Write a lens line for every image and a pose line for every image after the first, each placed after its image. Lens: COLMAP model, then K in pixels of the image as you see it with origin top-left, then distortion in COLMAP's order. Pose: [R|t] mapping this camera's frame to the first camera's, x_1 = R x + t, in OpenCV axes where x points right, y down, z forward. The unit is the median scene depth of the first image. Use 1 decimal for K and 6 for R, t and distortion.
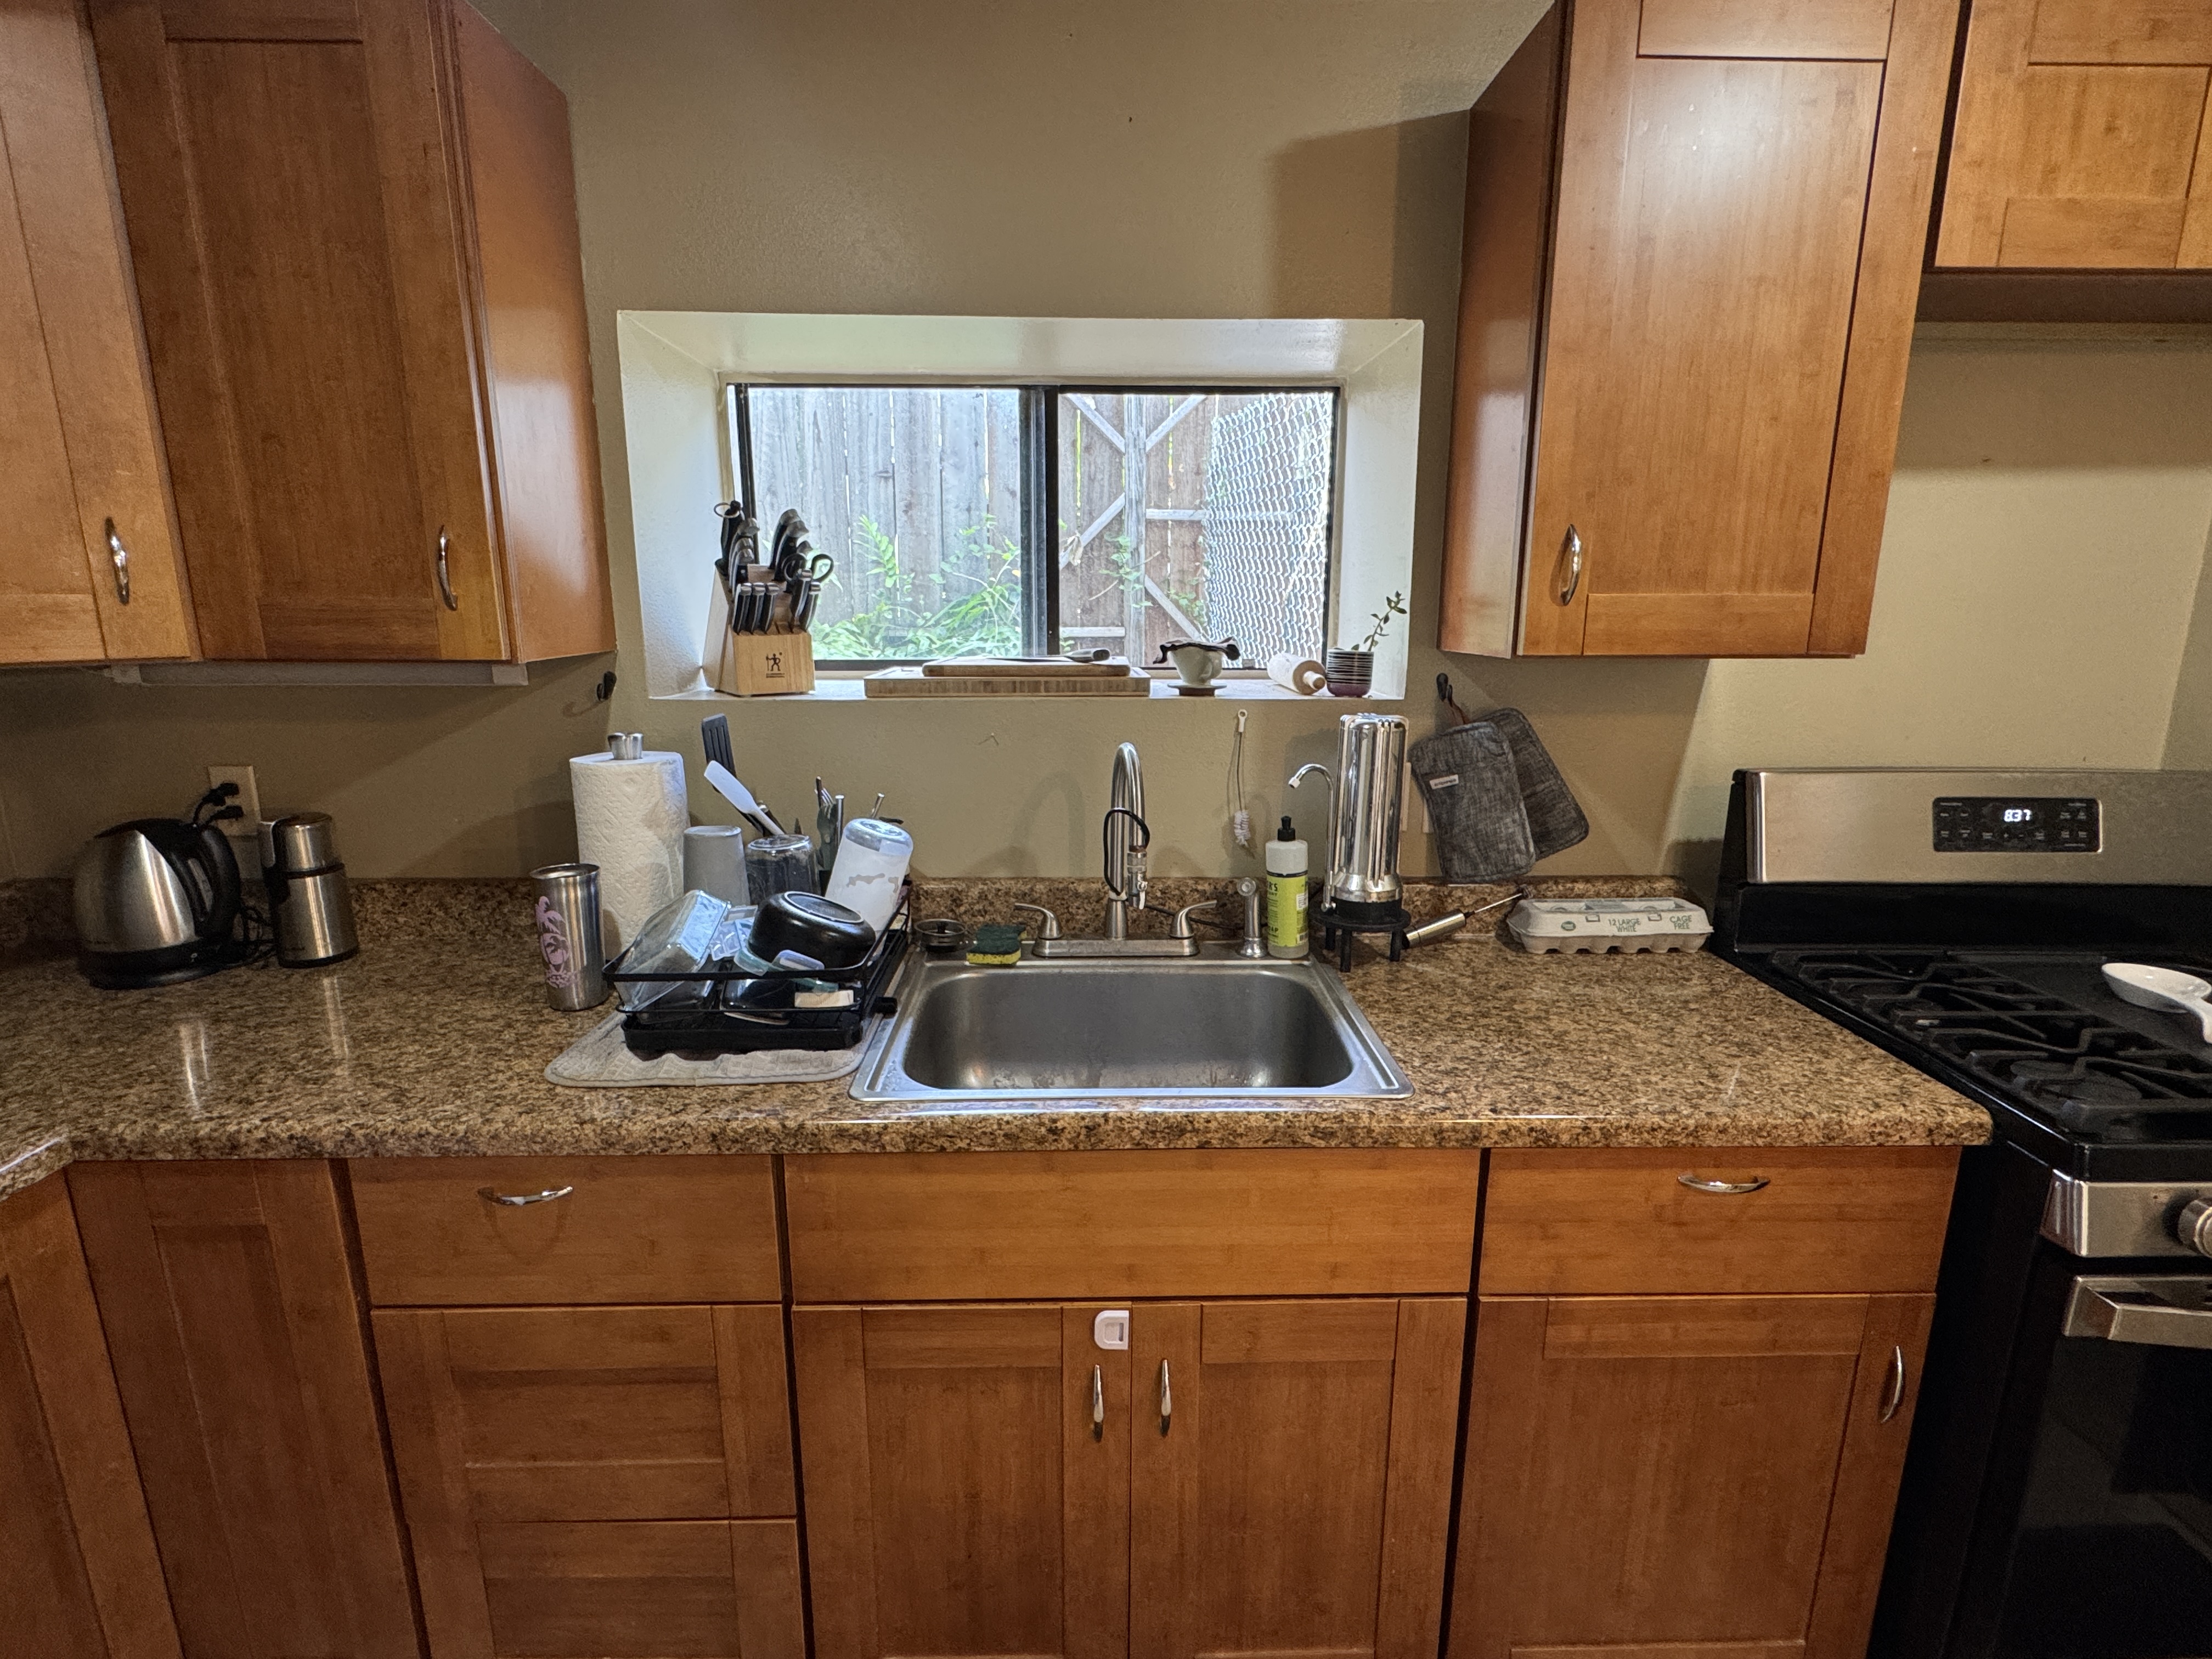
lens RADIAL K [[1052.4, 0, 1099.8], [0, 1052.4, 830.0], [0, 0, 1]] dist [-0.002808, 0.000452]
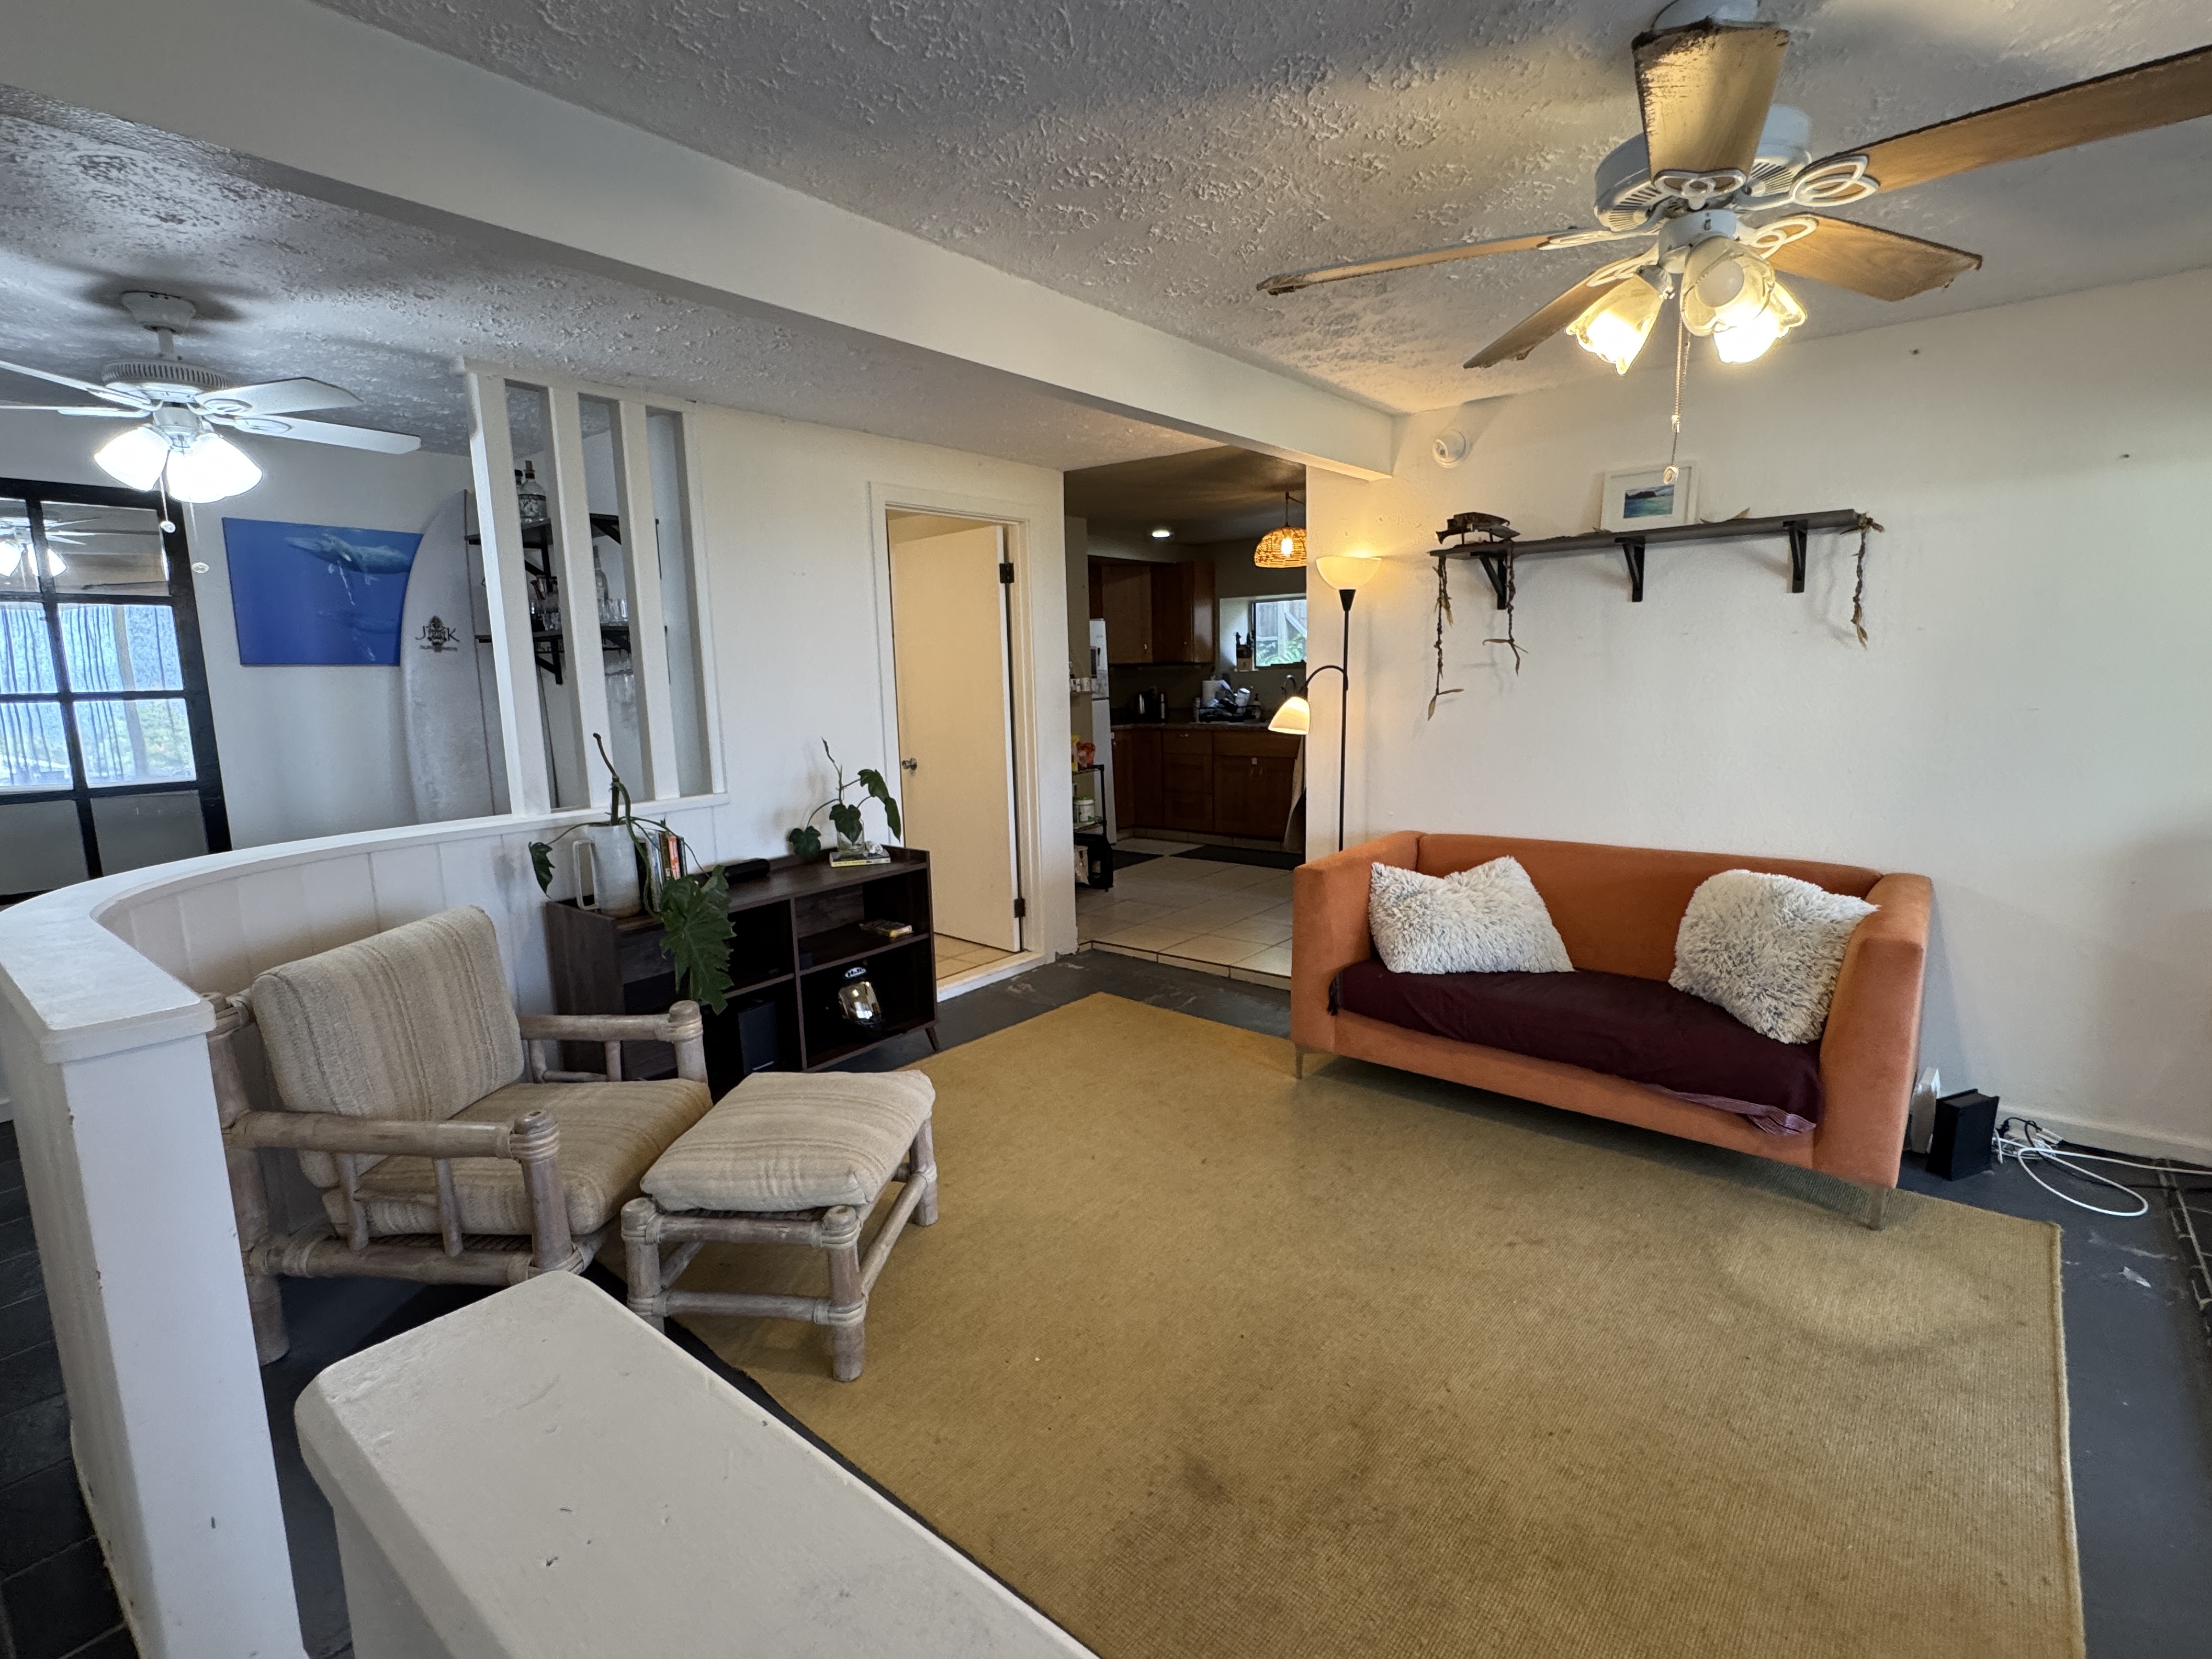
lens RADIAL K [[1052.4, 0, 1098.9], [0, 1052.4, 823.2], [0, 0, 1]] dist [-0.002808, 0.000452]
pose [[0.753143, 0.071533, -0.653956, 3.238179], [-0.113890, 0.993238, -0.022518, 1.015891], [0.647923, 0.091439, 0.756198, -4.074853]]
